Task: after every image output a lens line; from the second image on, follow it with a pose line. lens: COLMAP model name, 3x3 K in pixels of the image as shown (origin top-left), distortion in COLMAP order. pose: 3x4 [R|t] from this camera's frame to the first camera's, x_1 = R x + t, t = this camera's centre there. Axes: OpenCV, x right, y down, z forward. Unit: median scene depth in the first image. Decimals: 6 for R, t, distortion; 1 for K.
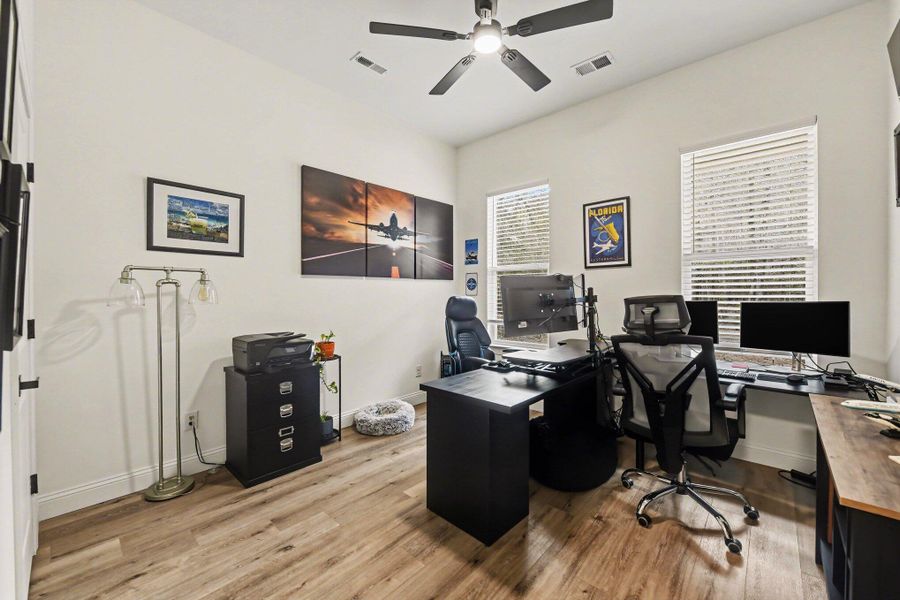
lens RADIAL K [[361.1, 0, 454.9], [0, 361.1, 298.1], [0, 0, 1]] dist [-0.000262, 0.000030]
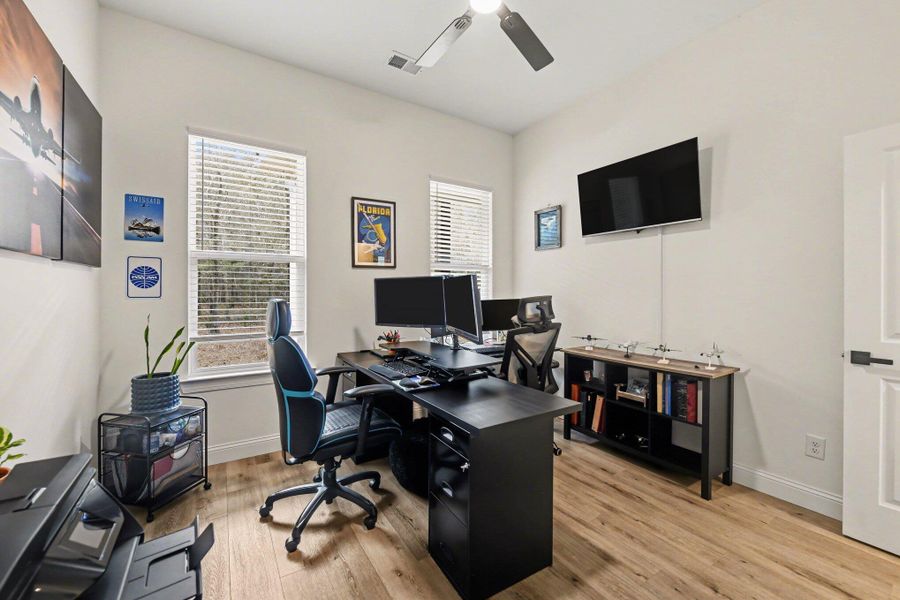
lens RADIAL K [[361.1, 0, 453.7], [0, 361.1, 293.9], [0, 0, 1]] dist [-0.000262, 0.000030]
pose [[0.257138, -0.015730, 0.966247, -0.465441], [-0.001276, 0.999861, 0.016617, -0.029272], [-0.966374, -0.005506, 0.257082, 0.520922]]
